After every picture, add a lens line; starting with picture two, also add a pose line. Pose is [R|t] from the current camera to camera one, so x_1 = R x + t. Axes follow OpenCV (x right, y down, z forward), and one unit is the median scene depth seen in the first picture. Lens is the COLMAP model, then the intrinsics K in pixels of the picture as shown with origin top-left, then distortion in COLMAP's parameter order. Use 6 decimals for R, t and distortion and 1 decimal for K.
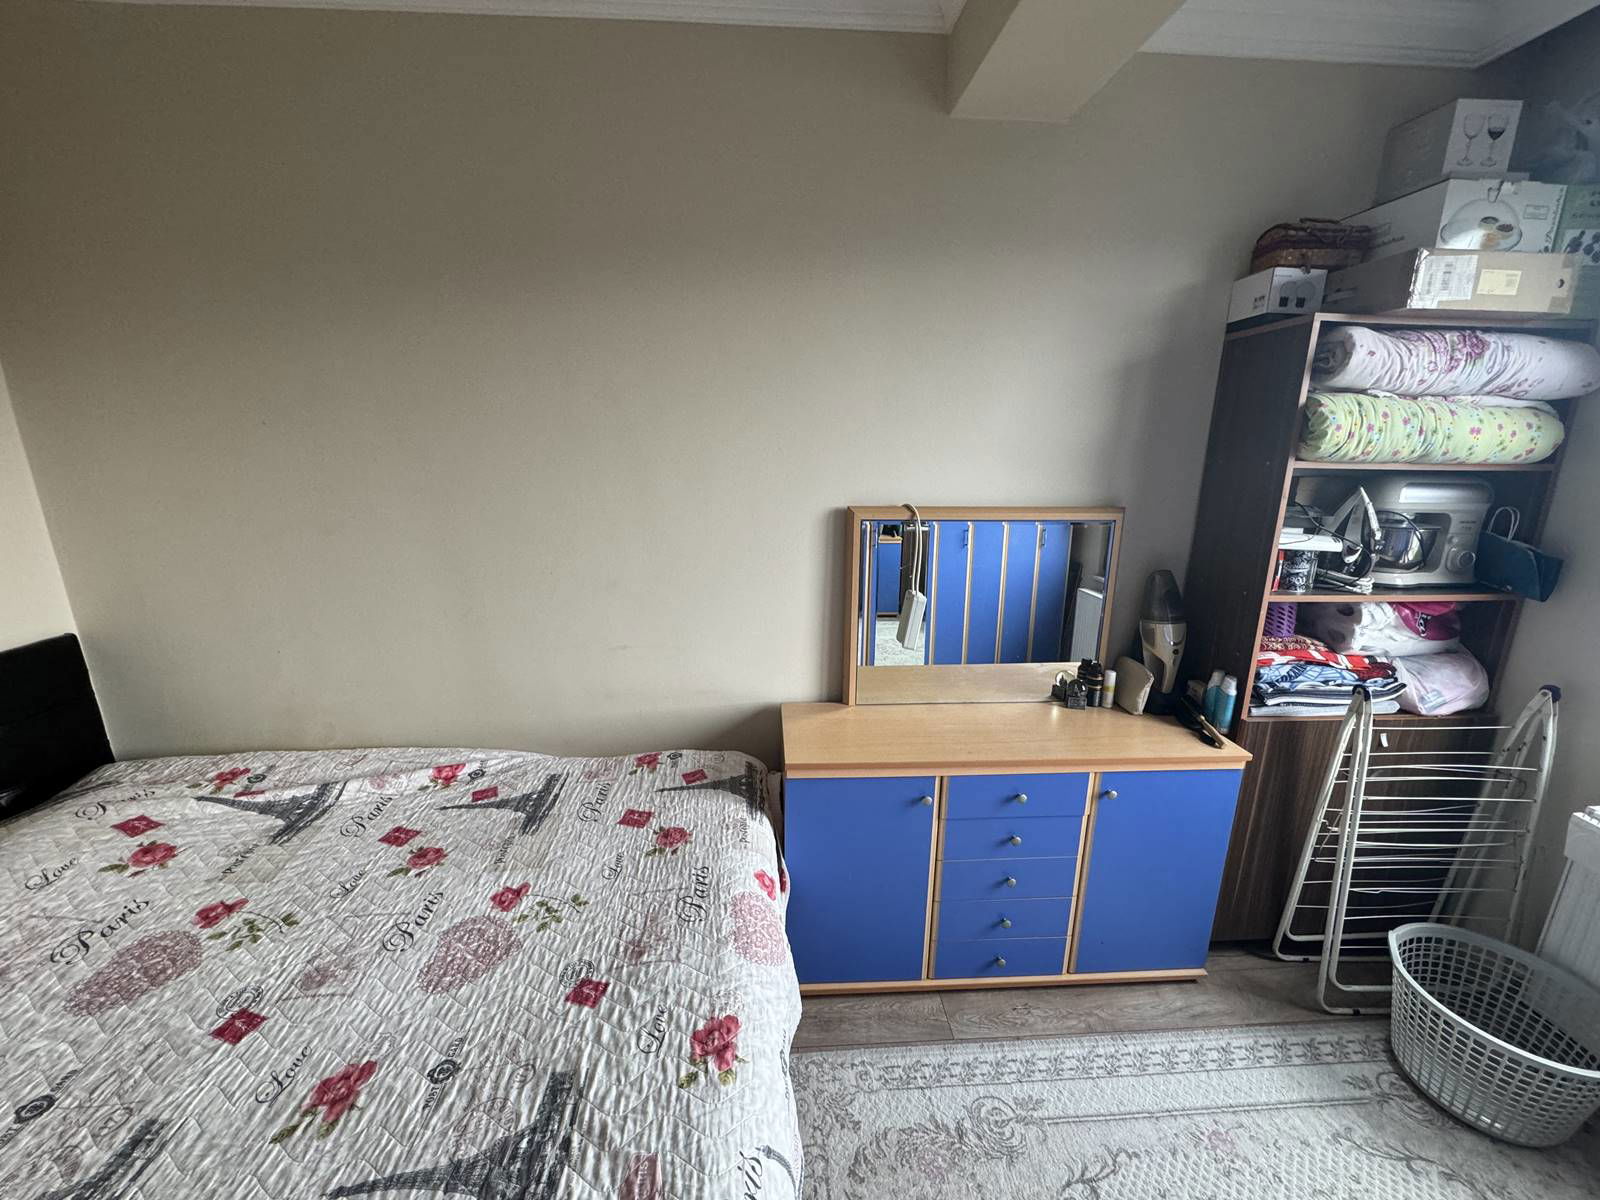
lens RADIAL K [[635.3, 0, 801.9], [0, 635.3, 601.7], [0, 0, 1]] dist [-0.005172, 0.000953]
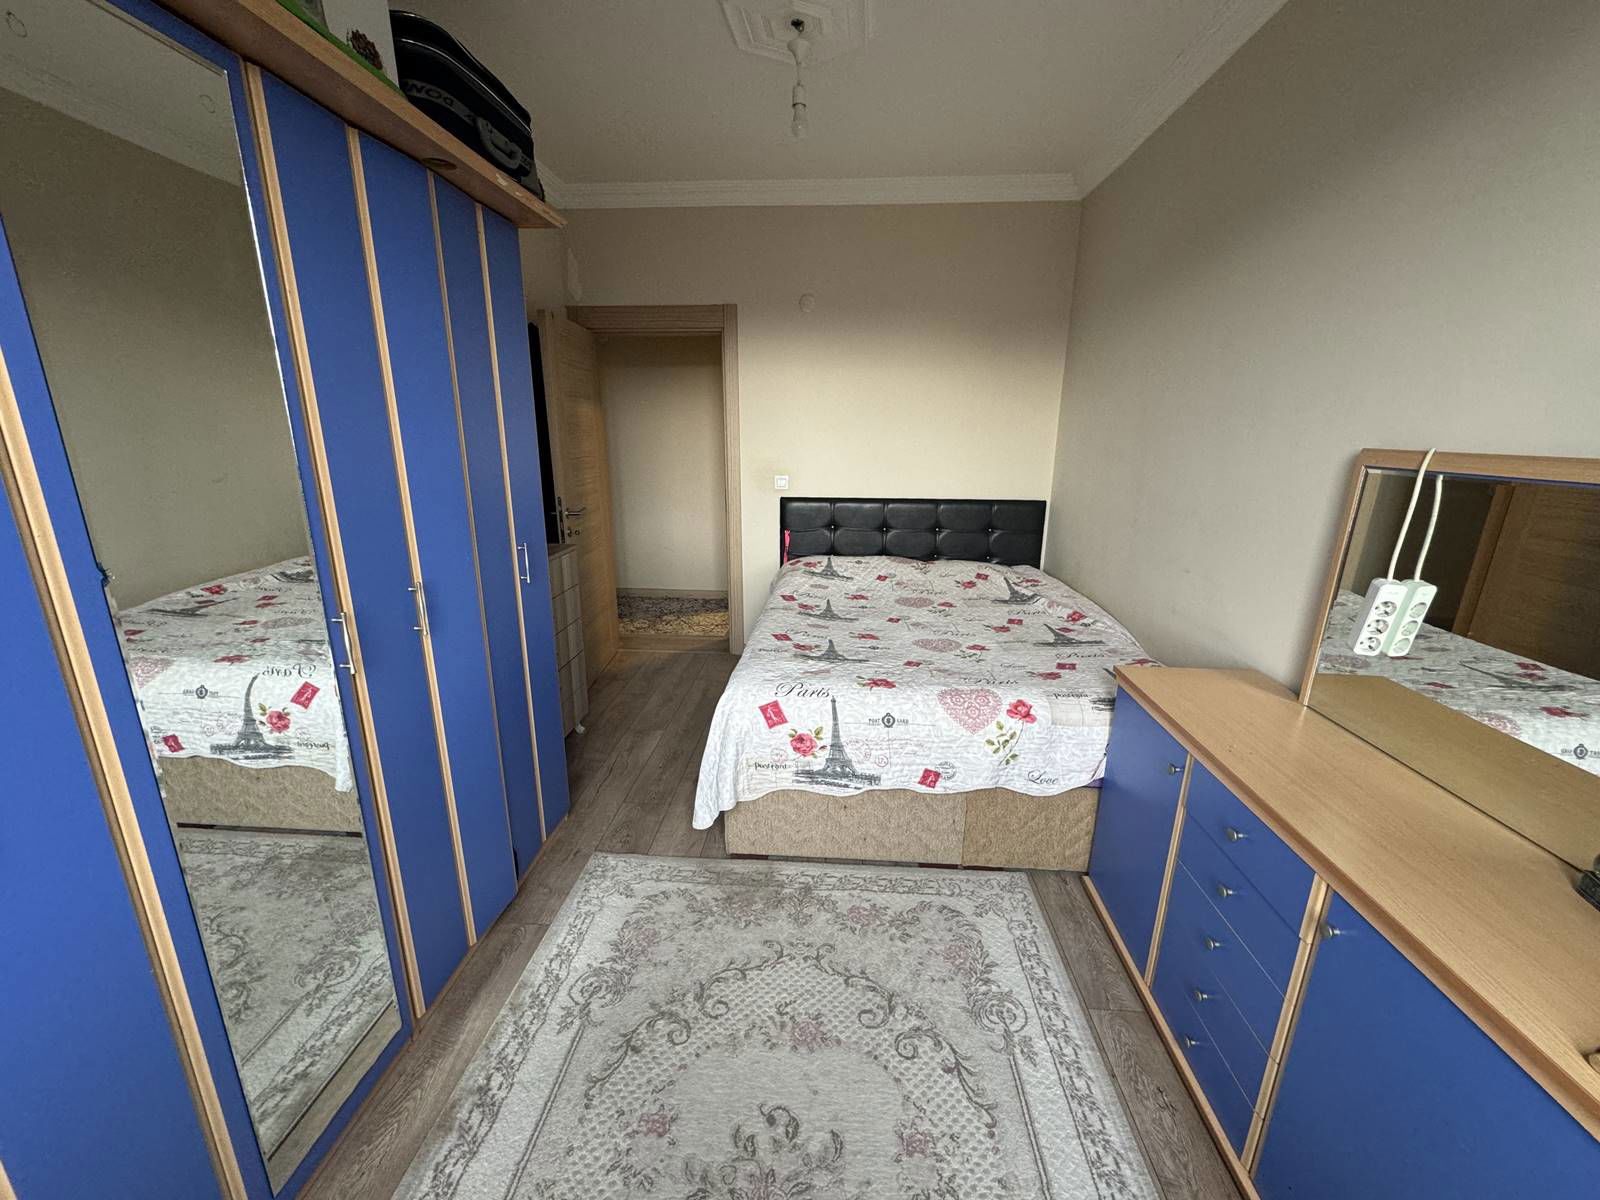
lens RADIAL K [[635.3, 0, 800.4], [0, 635.3, 598.6], [0, 0, 1]] dist [-0.005172, 0.000953]
pose [[-0.124572, 0.252954, -0.959425, 1.142747], [-0.254166, 0.926558, 0.277289, -0.025217], [0.959105, 0.278395, -0.051131, 0.518080]]
